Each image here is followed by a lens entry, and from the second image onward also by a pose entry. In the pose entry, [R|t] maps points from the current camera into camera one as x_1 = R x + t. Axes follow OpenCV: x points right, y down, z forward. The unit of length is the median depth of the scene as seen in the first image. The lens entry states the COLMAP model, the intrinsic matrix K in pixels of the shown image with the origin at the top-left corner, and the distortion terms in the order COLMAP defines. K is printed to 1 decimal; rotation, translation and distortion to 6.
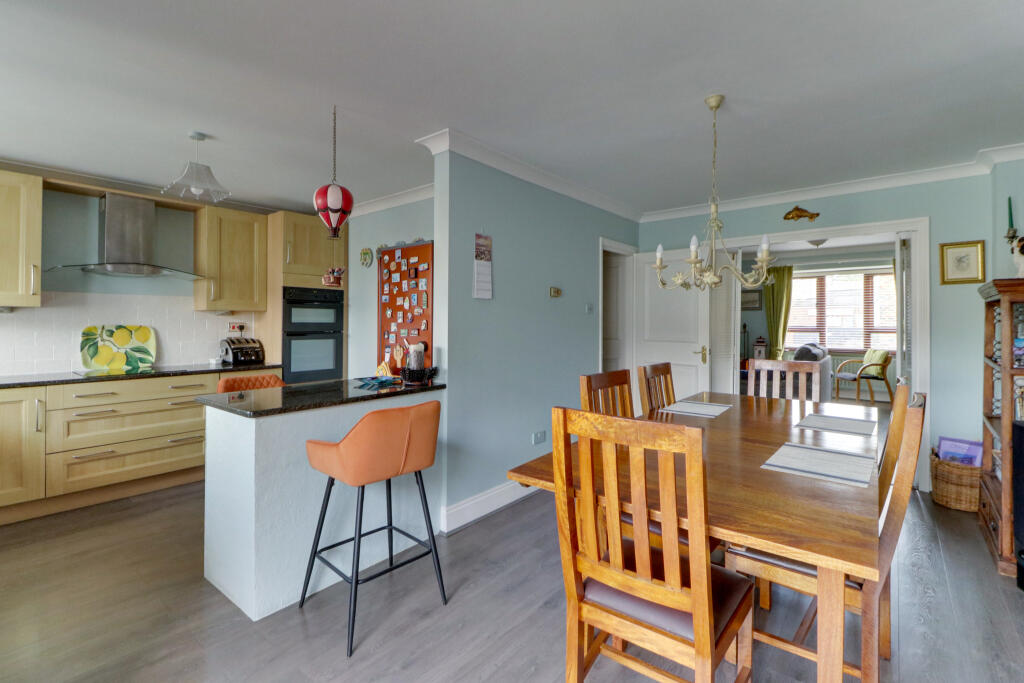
lens RADIAL K [[470.3, 0, 513.8], [0, 470.3, 315.8], [0, 0, 1]] dist [0.013606, -0.014255]
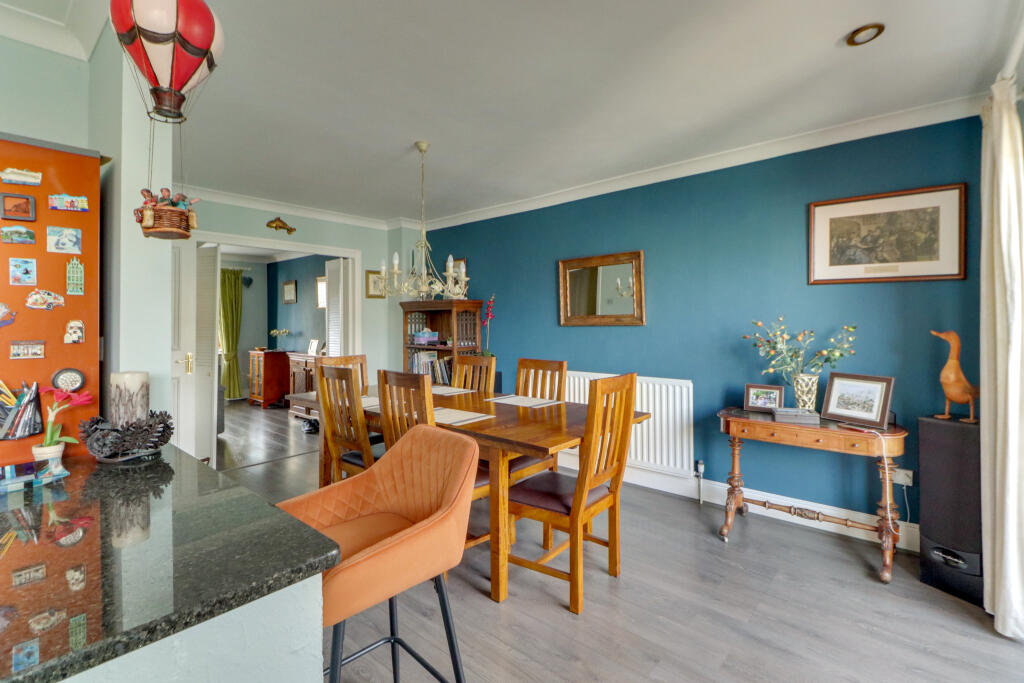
lens RADIAL K [[470.3, 0, 513.8], [0, 470.3, 315.8], [0, 0, 1]] dist [0.013606, -0.014255]
pose [[0.010615, 0.009406, 0.999899, -0.520242], [-0.000423, 0.999956, -0.009402, 0.007056], [-0.999944, -0.000323, 0.010618, 0.466485]]
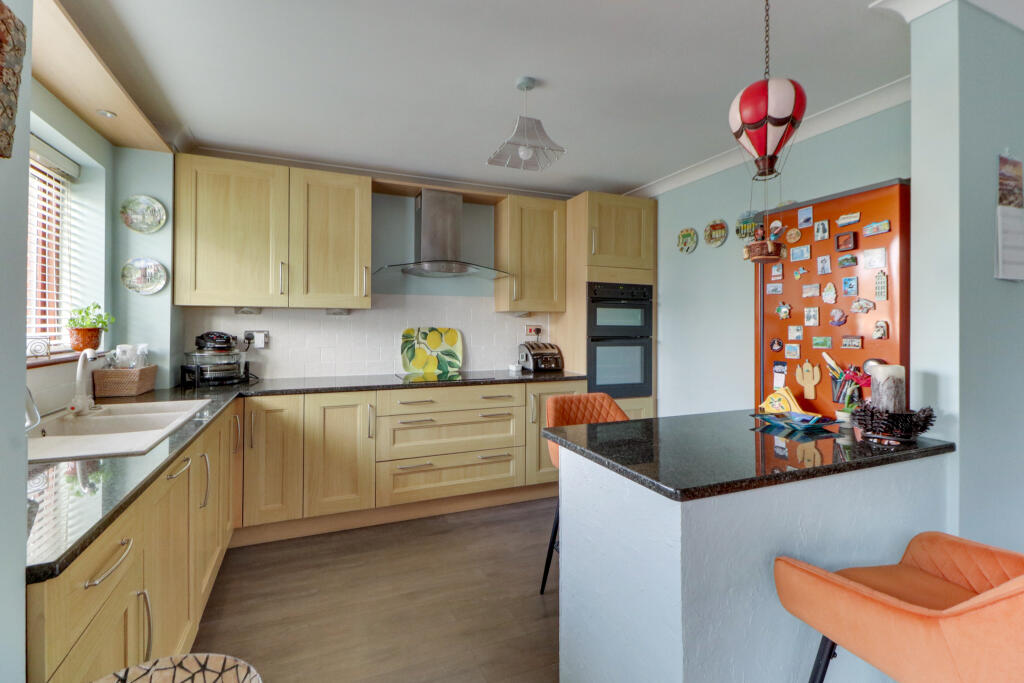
lens RADIAL K [[470.3, 0, 513.8], [0, 470.3, 315.8], [0, 0, 1]] dist [0.013606, -0.014255]
pose [[0.887065, -0.006658, -0.461597, -0.260157], [0.003588, 0.999965, -0.007528, 0.004145], [0.461631, 0.005022, 0.887058, 0.237916]]
